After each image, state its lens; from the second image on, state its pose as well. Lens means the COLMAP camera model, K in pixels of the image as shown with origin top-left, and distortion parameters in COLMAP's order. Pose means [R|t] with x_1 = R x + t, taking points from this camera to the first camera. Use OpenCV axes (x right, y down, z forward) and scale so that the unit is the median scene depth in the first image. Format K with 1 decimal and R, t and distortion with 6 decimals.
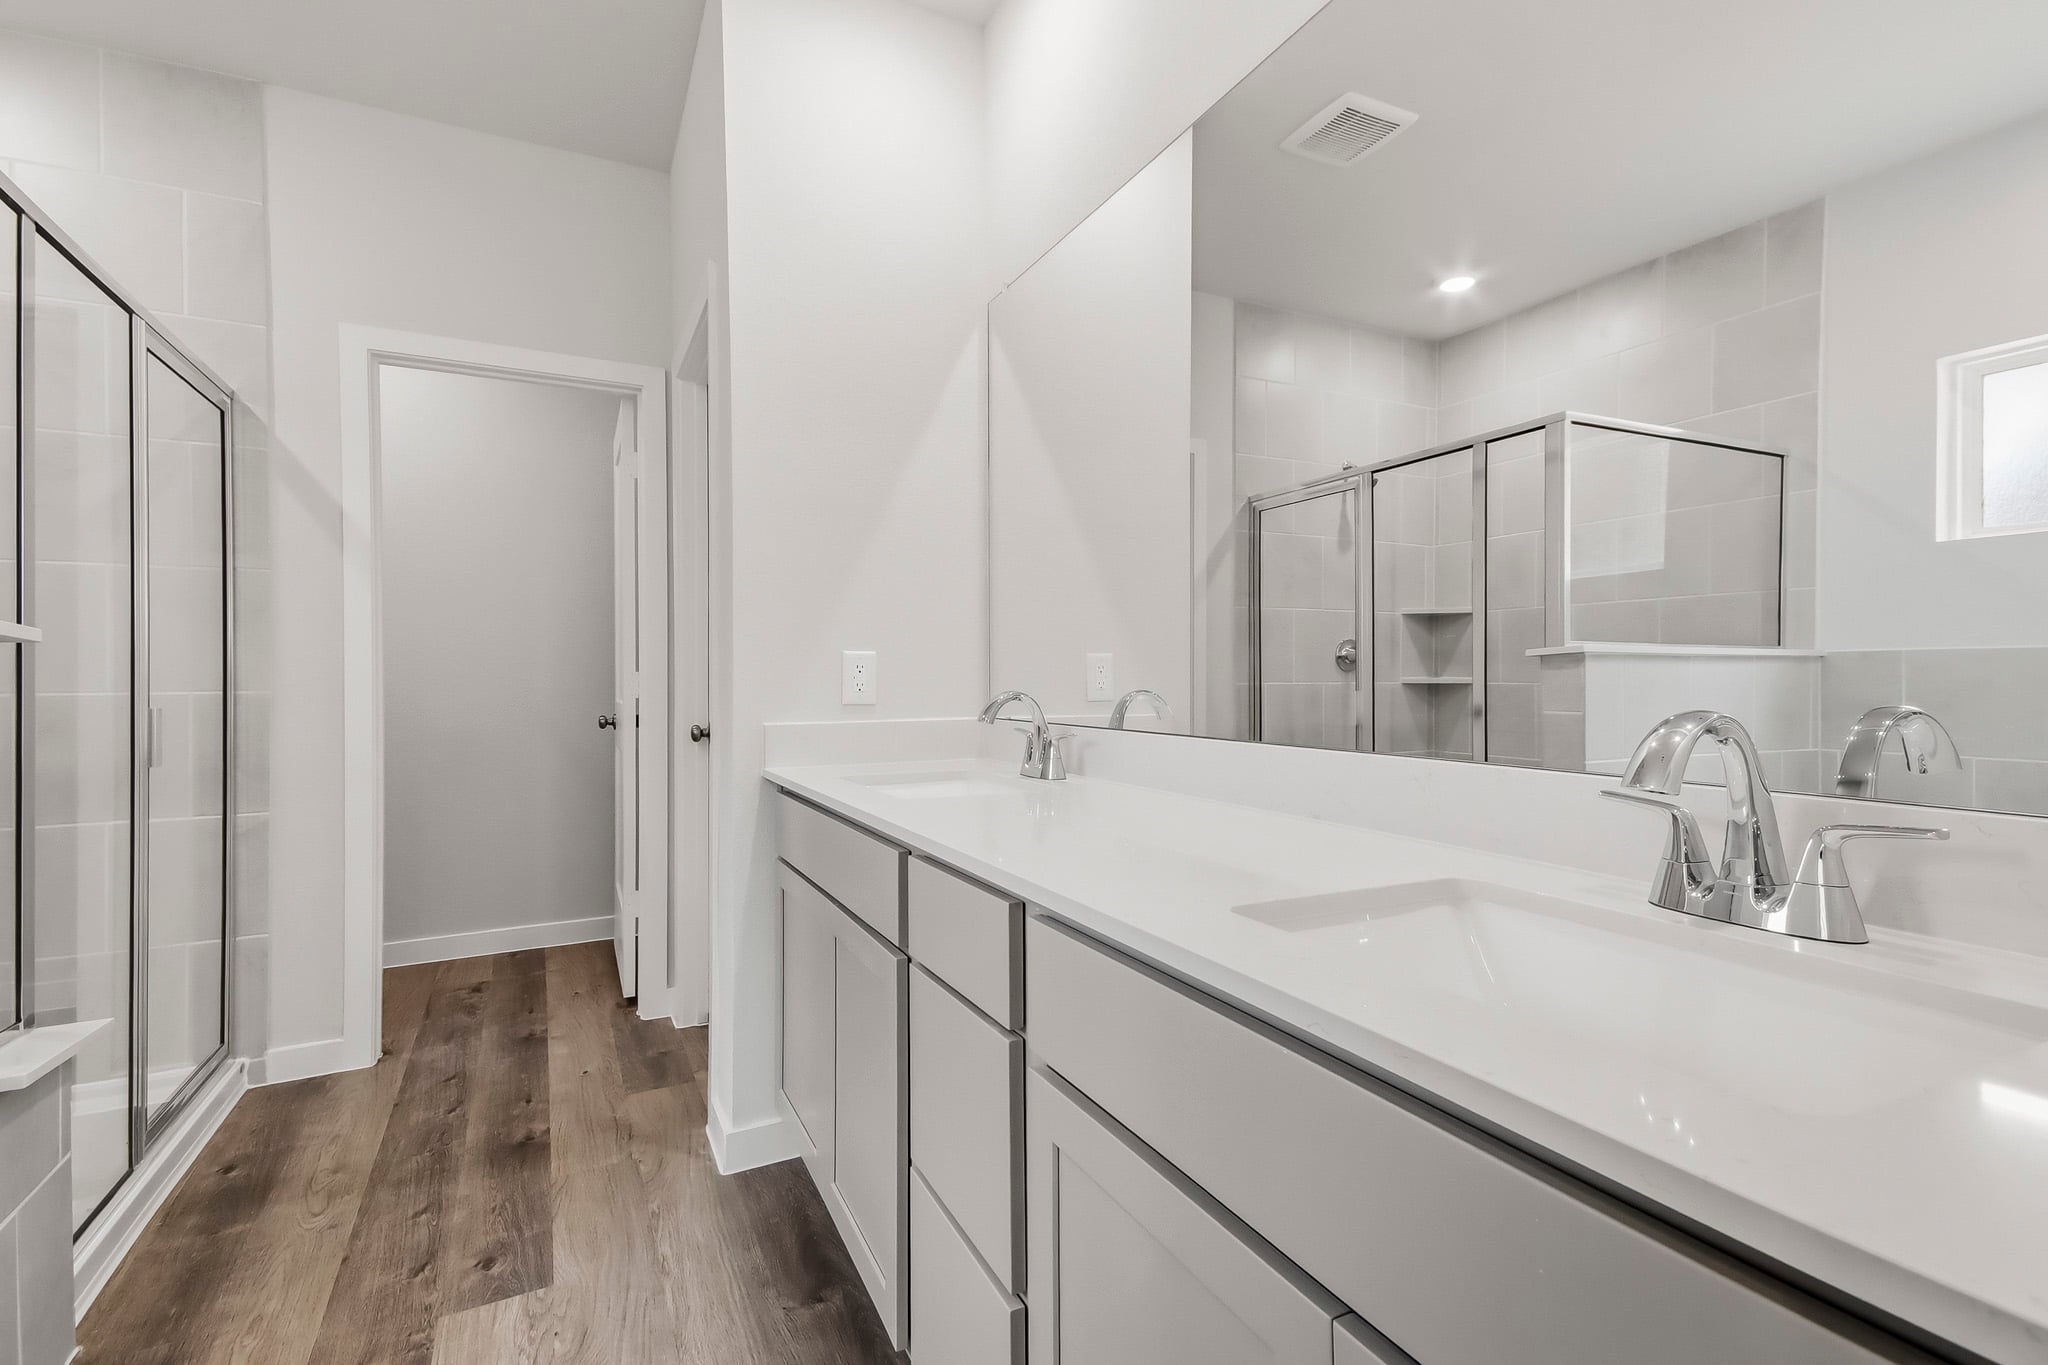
lens RADIAL K [[933.7, 0, 1011.3], [0, 933.7, 678.4], [0, 0, 1]] dist [0.020699, -0.000301]
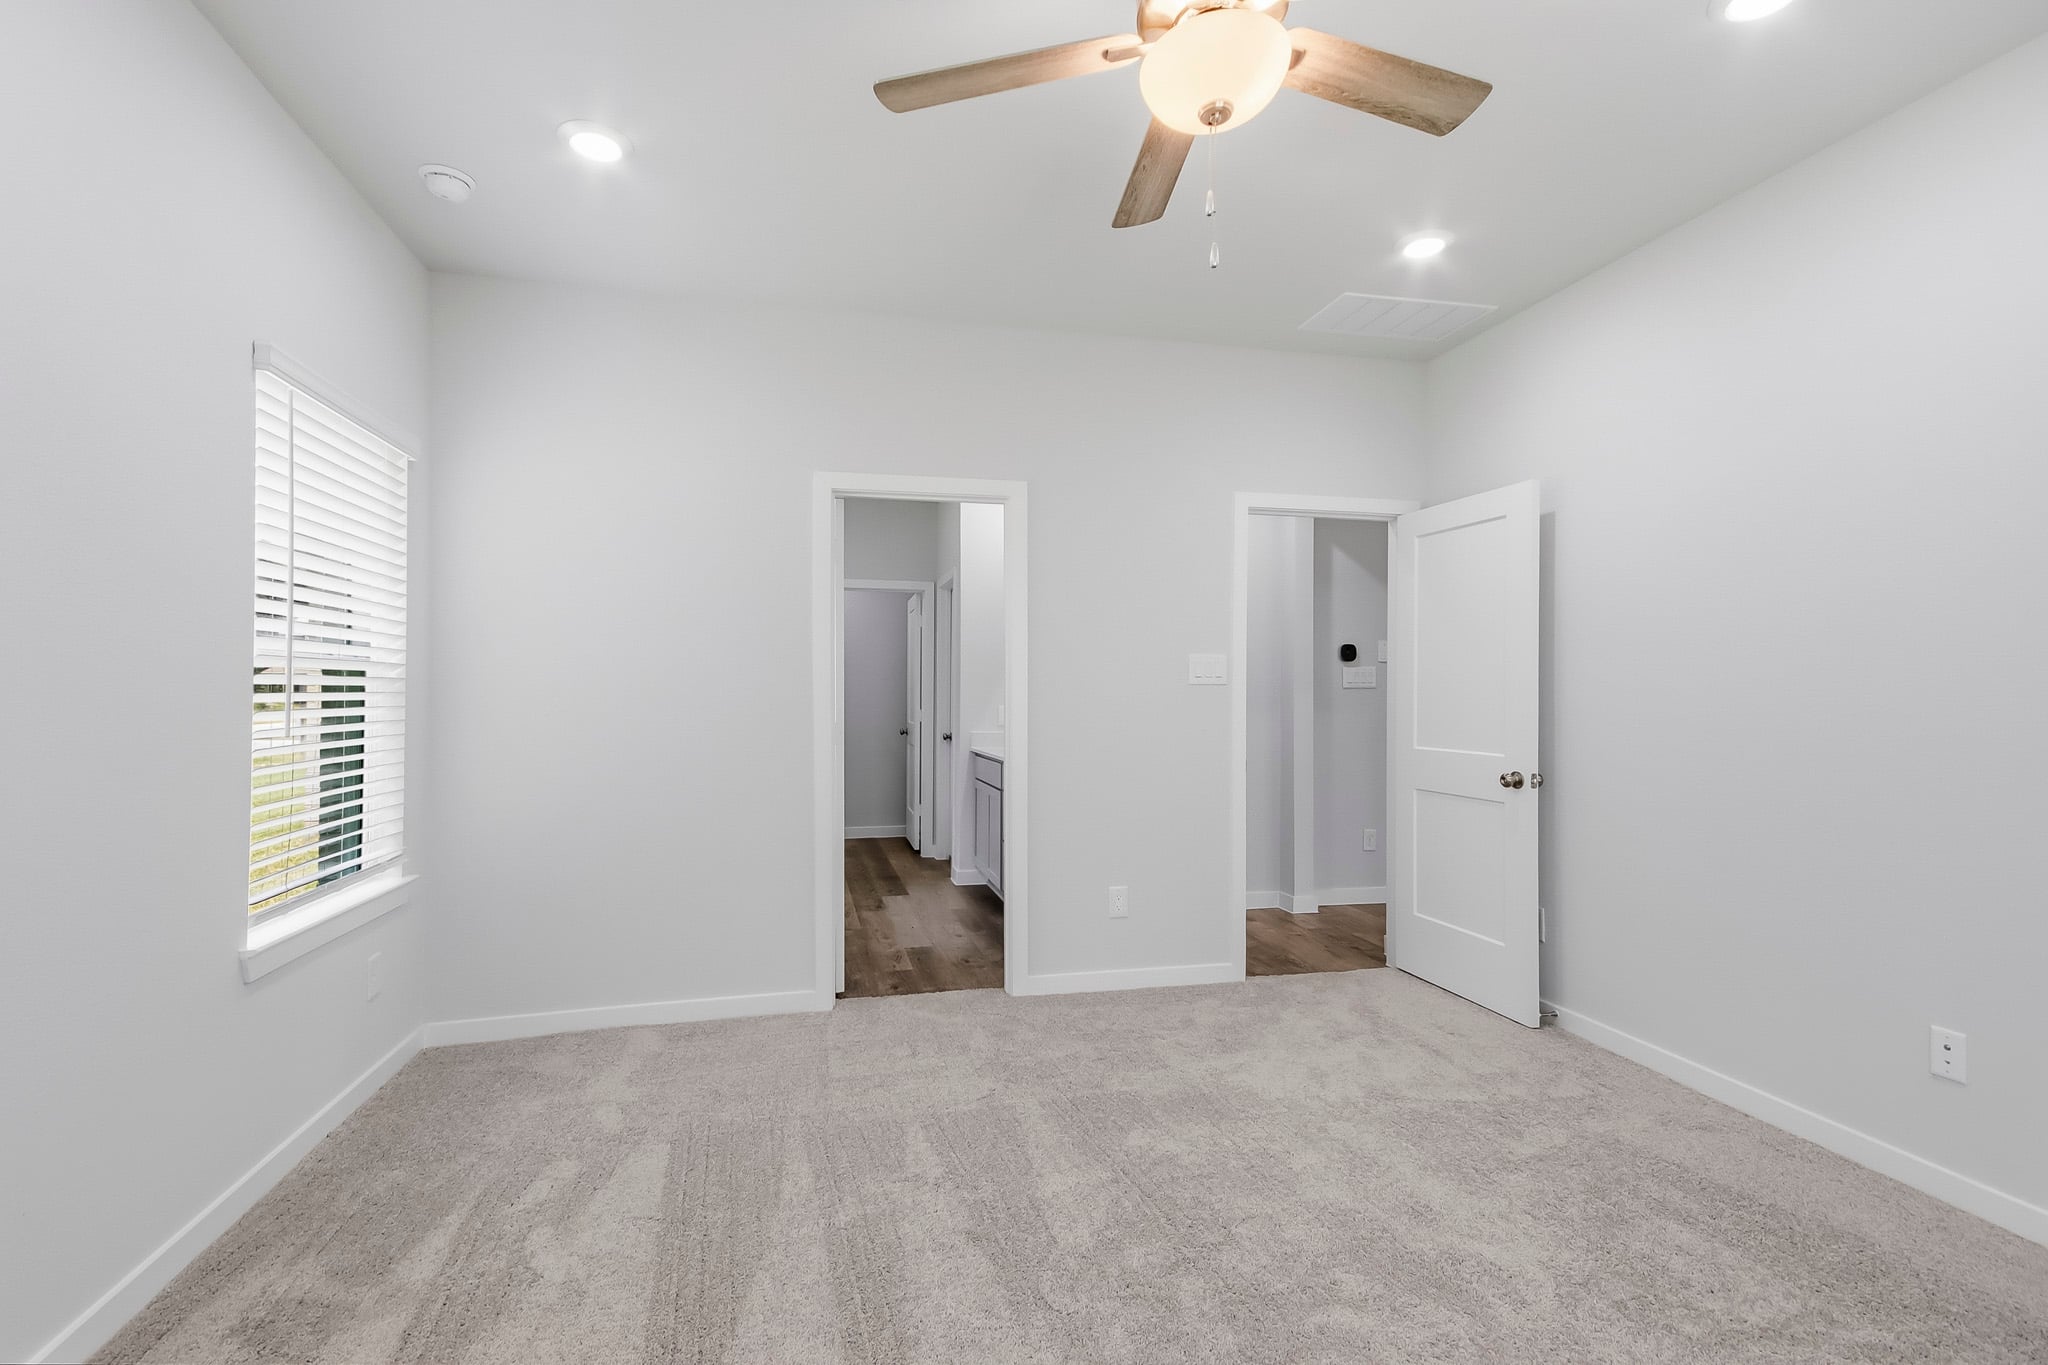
lens RADIAL K [[933.7, 0, 1011.3], [0, 933.7, 678.4], [0, 0, 1]] dist [0.020699, -0.000301]
pose [[0.971825, -0.001098, -0.235701, 0.357145], [-0.002755, 0.999868, -0.016016, -0.048388], [0.235688, 0.016214, 0.971694, -1.179794]]
